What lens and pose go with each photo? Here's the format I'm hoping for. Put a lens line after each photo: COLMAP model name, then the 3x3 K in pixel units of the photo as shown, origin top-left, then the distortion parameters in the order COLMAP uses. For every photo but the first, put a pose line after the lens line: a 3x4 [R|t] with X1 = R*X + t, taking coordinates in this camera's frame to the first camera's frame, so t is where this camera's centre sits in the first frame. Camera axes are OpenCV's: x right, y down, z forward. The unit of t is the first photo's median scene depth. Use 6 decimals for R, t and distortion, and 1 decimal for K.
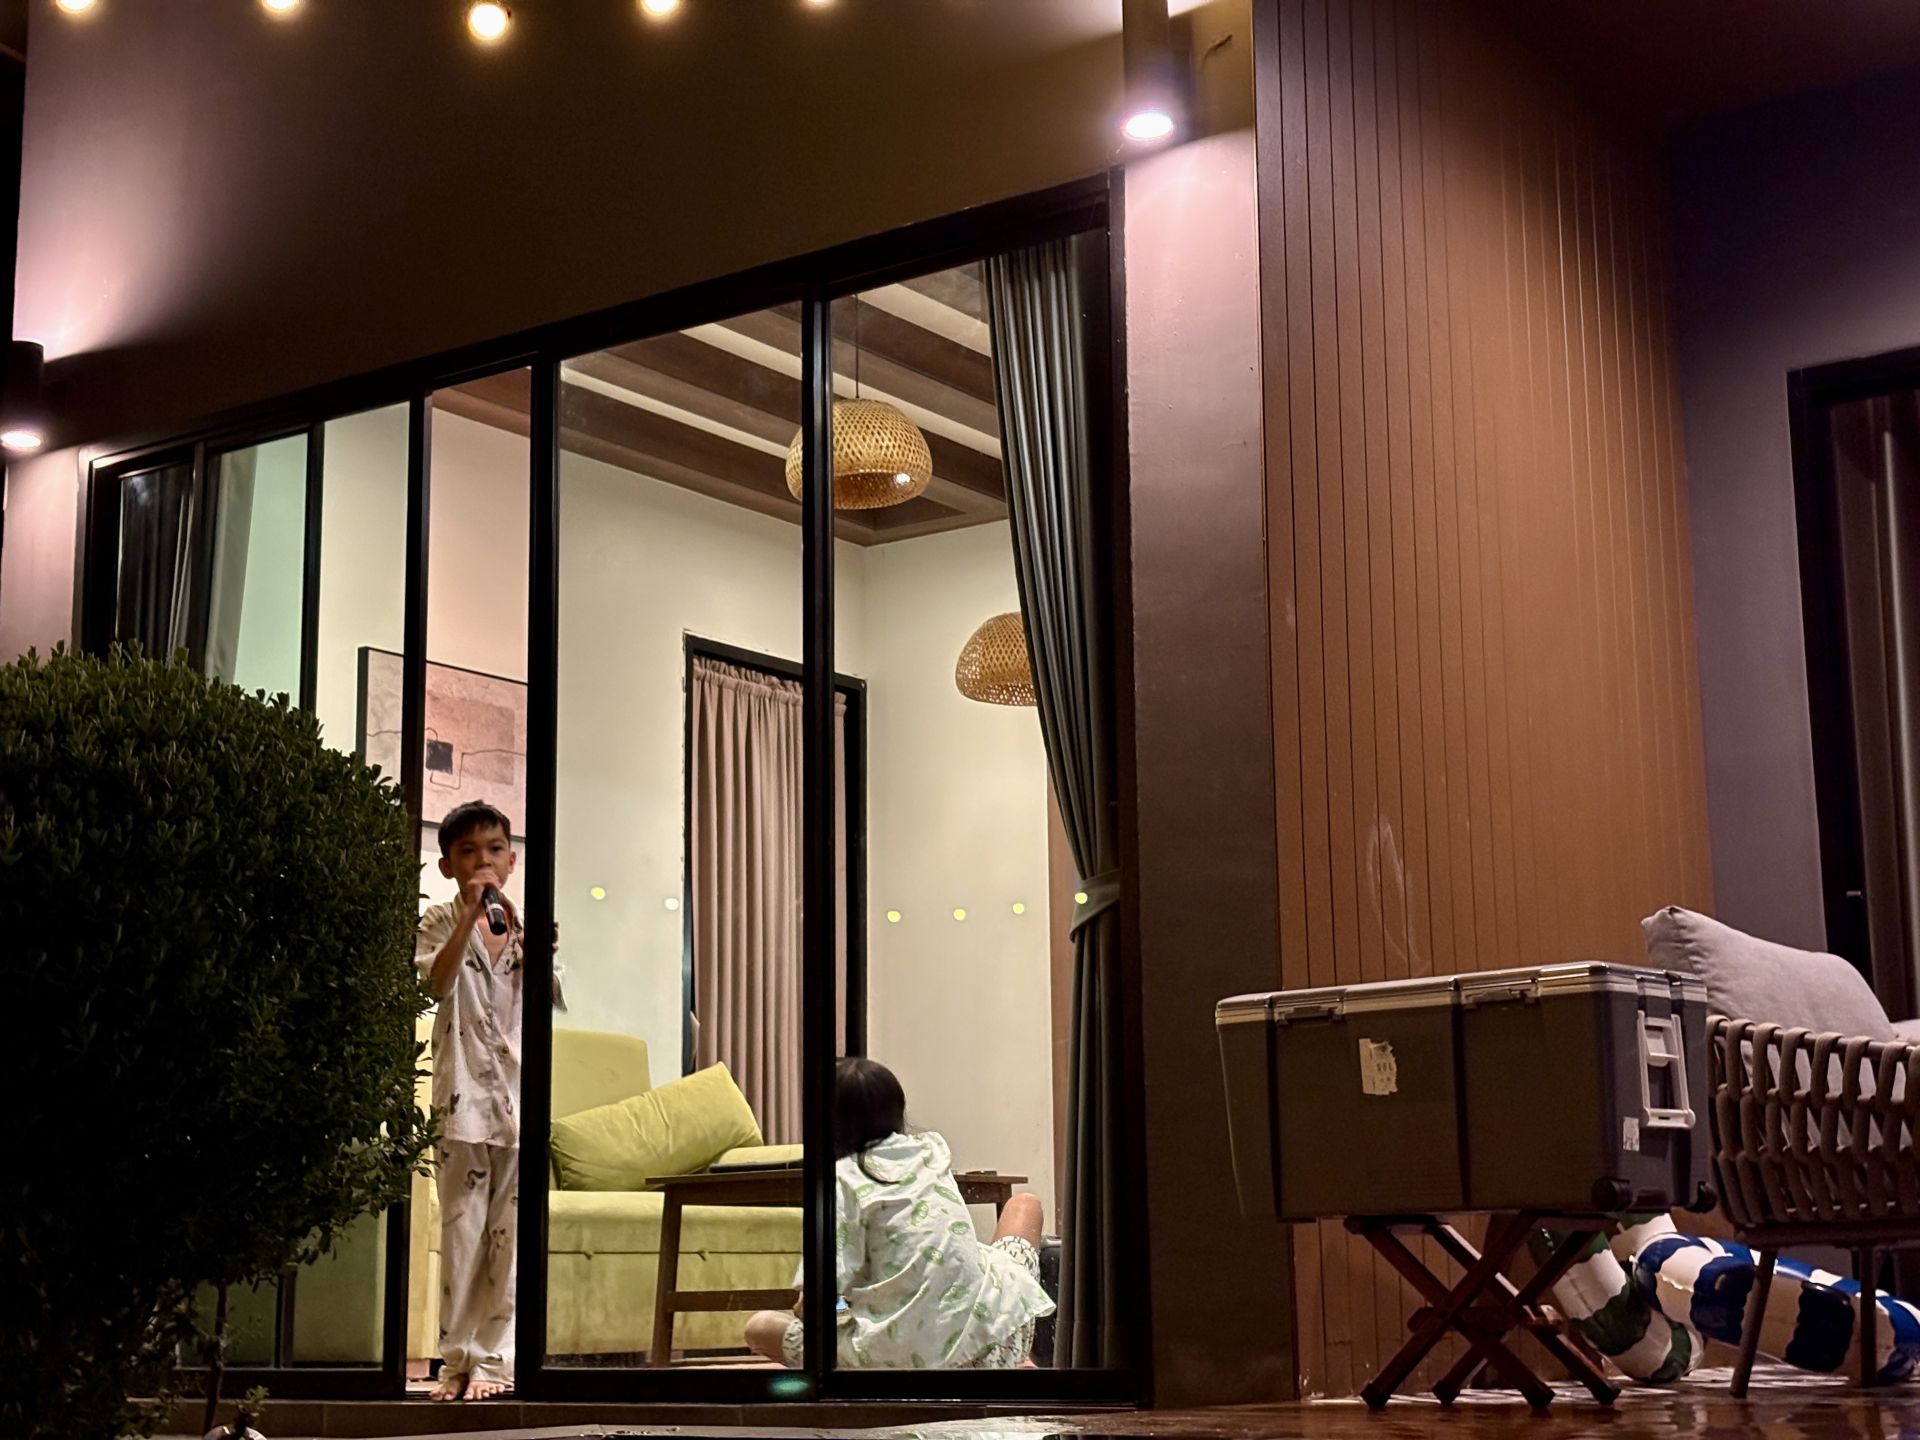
lens RADIAL K [[2862.6, 0, 960.0], [0, 2862.6, 720.0], [0, 0, 1]] dist [0.138674, -0.600058]
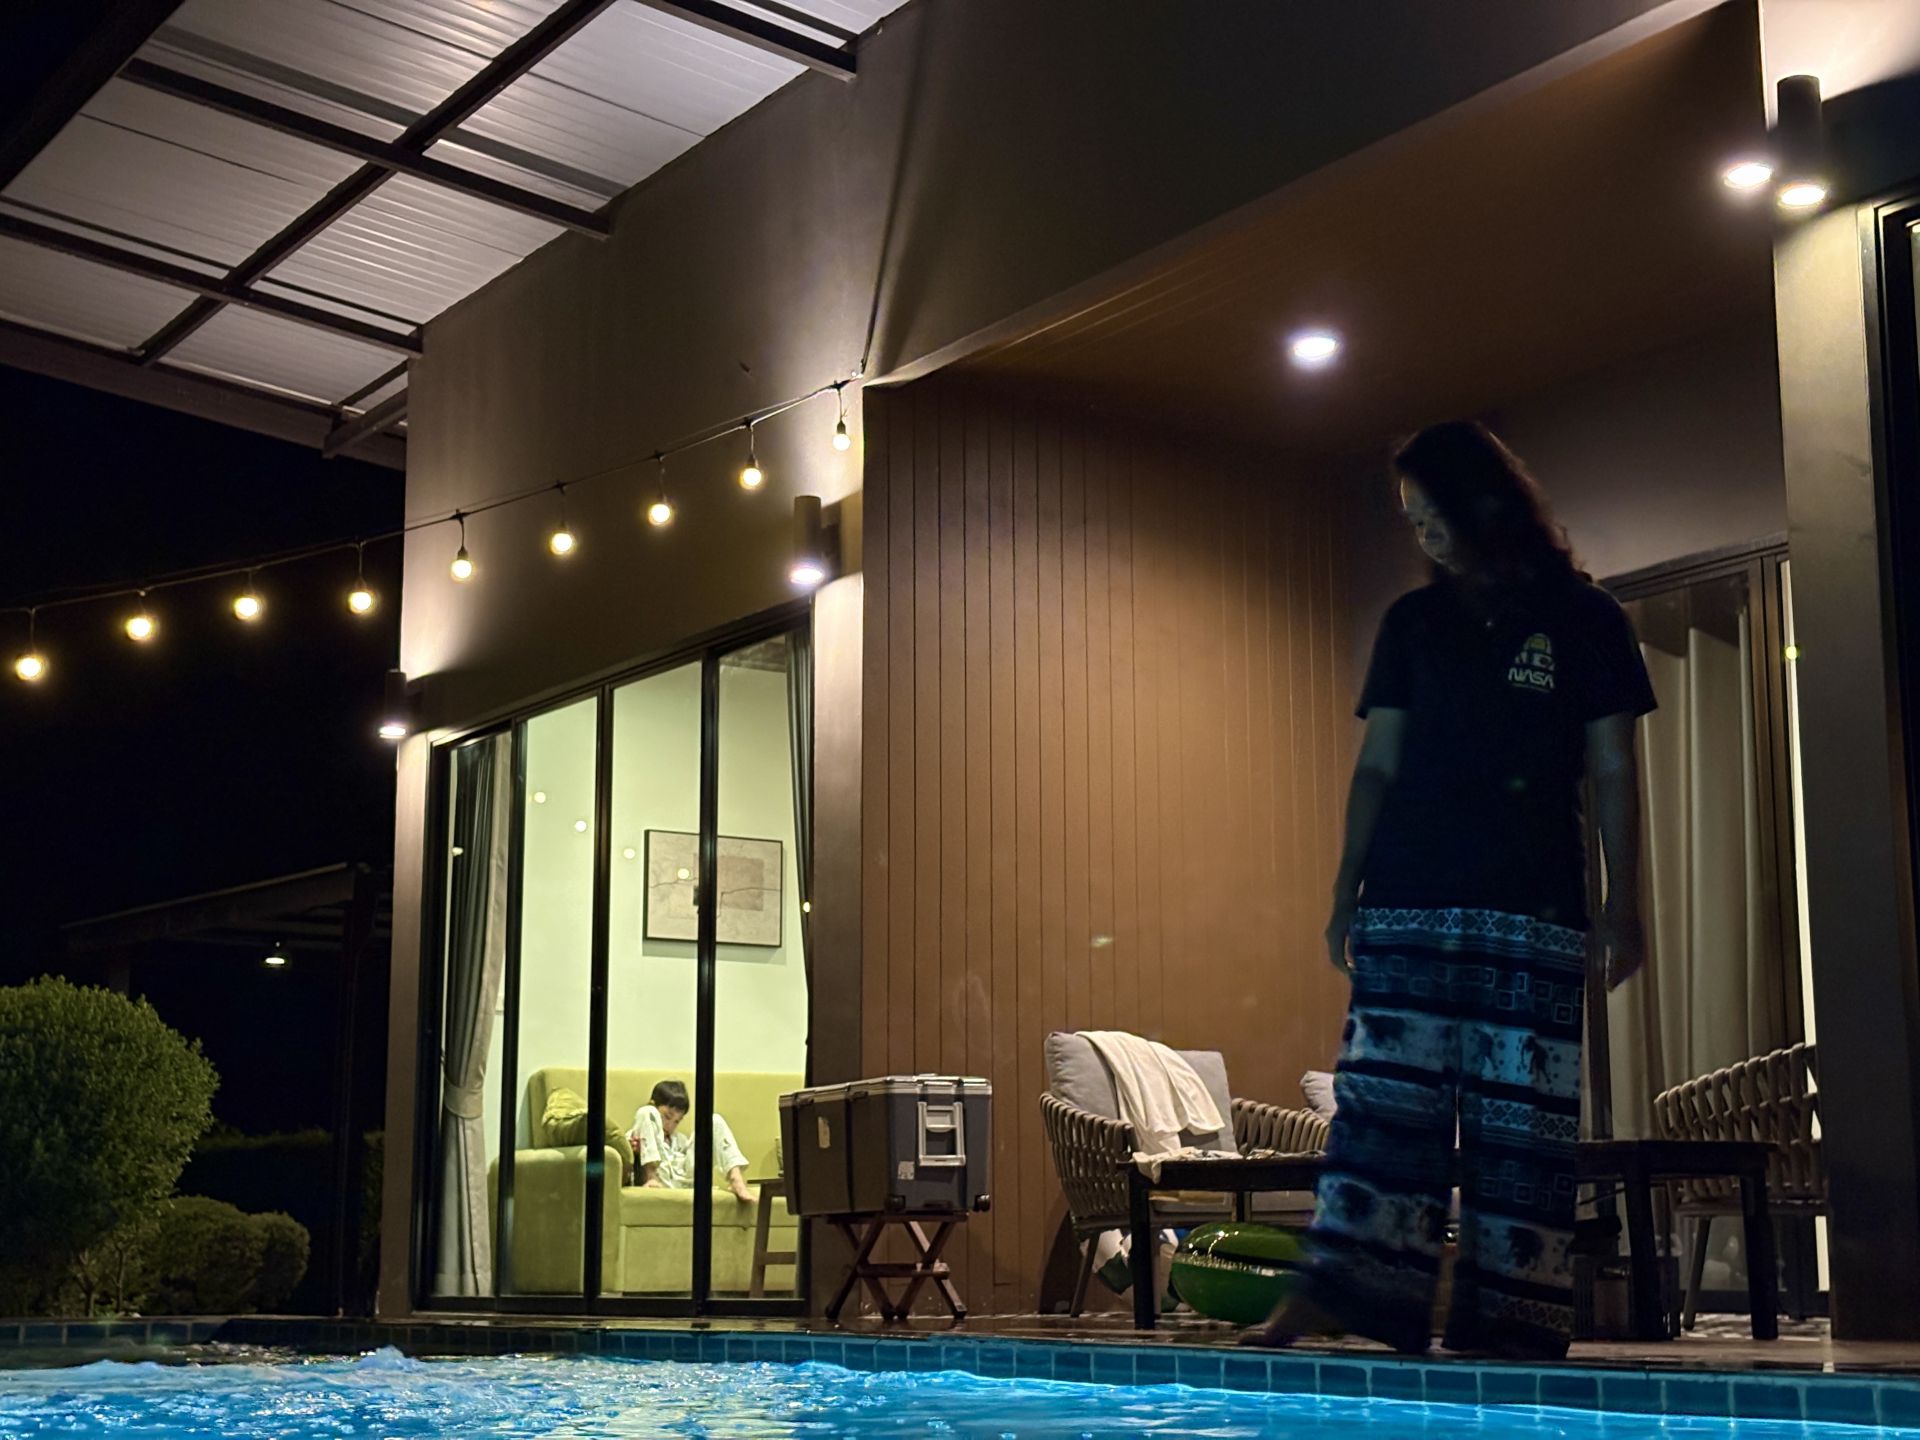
lens RADIAL K [[2862.6, 0, 960.0], [0, 2862.6, 720.0], [0, 0, 1]] dist [0.138674, -0.600058]
pose [[0.935404, -0.057977, -0.348796, 0.732134], [0.063287, 0.997988, 0.003836, -0.119026], [0.347871, -0.025663, 0.937191, -0.563348]]
